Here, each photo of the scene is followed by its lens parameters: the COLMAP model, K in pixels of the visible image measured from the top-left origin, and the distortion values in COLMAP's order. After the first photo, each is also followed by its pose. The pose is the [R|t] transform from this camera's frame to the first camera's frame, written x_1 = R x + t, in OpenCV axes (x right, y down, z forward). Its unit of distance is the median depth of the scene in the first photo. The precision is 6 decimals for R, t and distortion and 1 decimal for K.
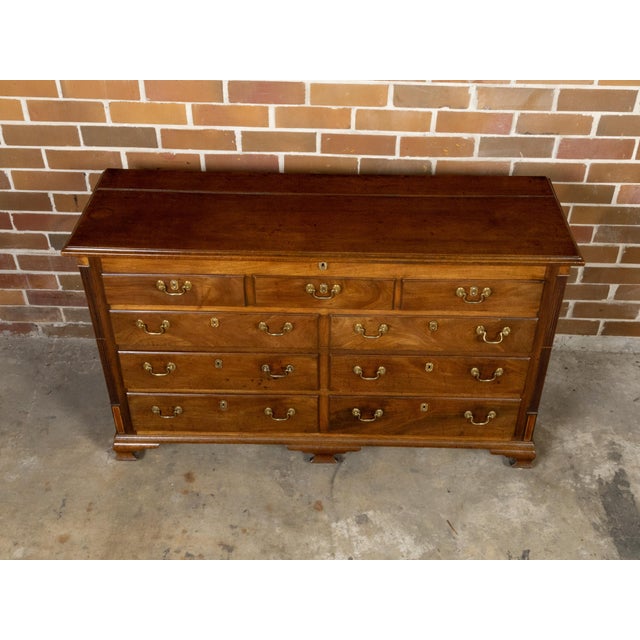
lens RADIAL K [[841.6, 0, 336.1], [0, 841.6, 308.2], [0, 0, 1]] dist [0.033497, 0.000000]
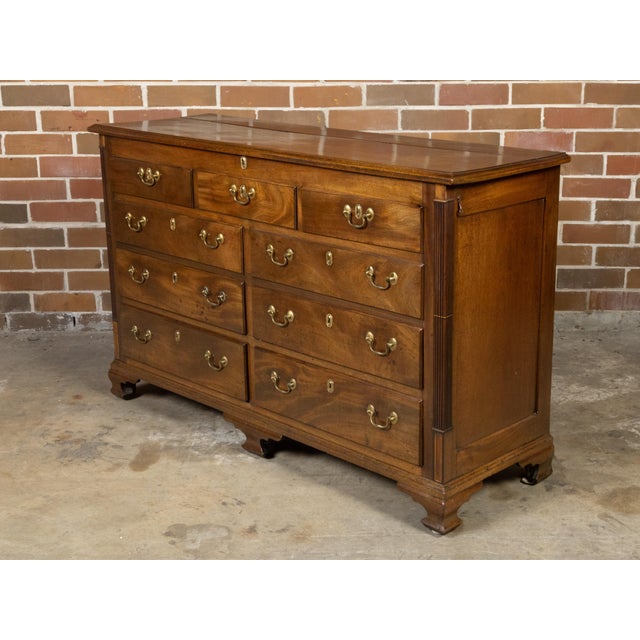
lens RADIAL K [[1215.5, 0, 364.0], [0, 1215.5, 305.1], [0, 0, 1]] dist [0.008840, 0.000000]
pose [[0.999699, -0.023163, -0.008036, 0.174416], [0.018360, 0.924498, -0.380745, 0.657290], [0.016248, 0.380483, 0.924645, -0.343018]]
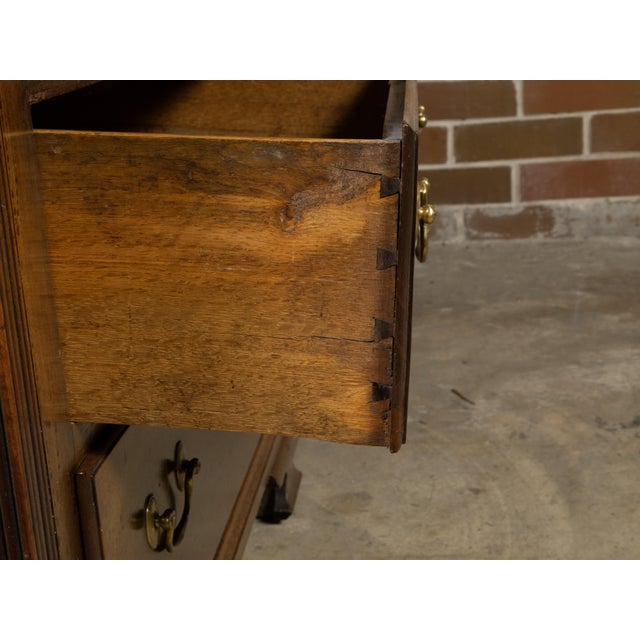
lens RADIAL K [[1215.5, 0, 318.4], [0, 1215.5, 322.3], [0, 0, 1]] dist [0.008840, 0.000000]
pose [[0.992304, -0.046446, -0.114782, 0.132851], [0.000353, 0.928044, -0.372471, 0.434175], [0.123823, 0.369564, 0.920918, 0.412364]]
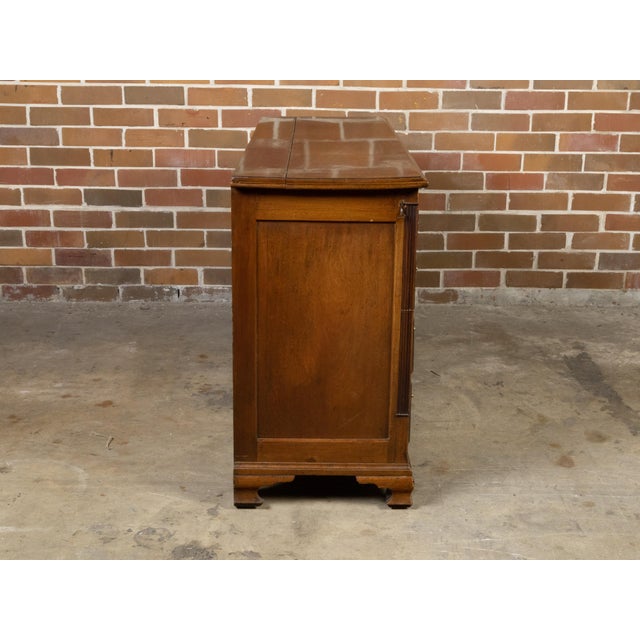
lens RADIAL K [[1095.7, 0, 334.4], [0, 1095.7, 309.2], [0, 0, 1]] dist [0.022146, 0.000000]
pose [[0.999667, -0.012033, 0.022818, -0.031699], [0.019631, 0.928696, -0.370323, 0.702720], [-0.016735, 0.370648, 0.928623, -0.396806]]
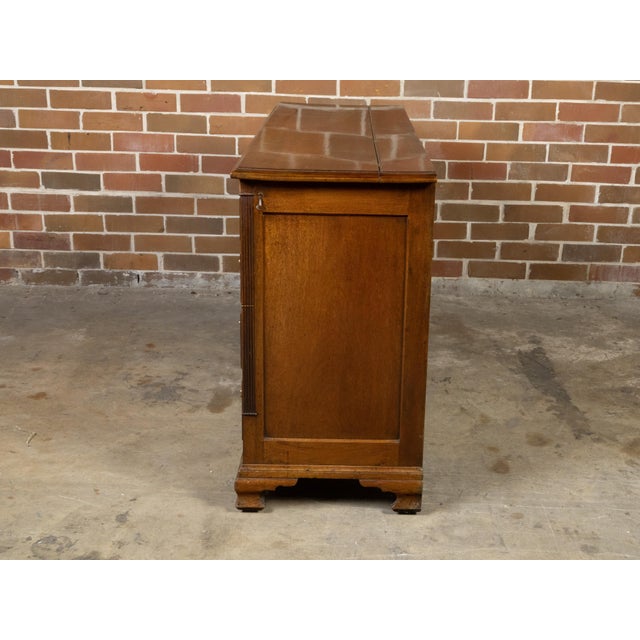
lens RADIAL K [[1041.1, 0, 344.9], [0, 1041.1, 296.6], [0, 0, 1]] dist [0.038551, 0.000000]
pose [[0.999923, 0.003333, 0.011950, 0.066751], [0.001131, 0.934738, -0.355335, 0.641840], [-0.012354, 0.355322, 0.934662, -0.316858]]
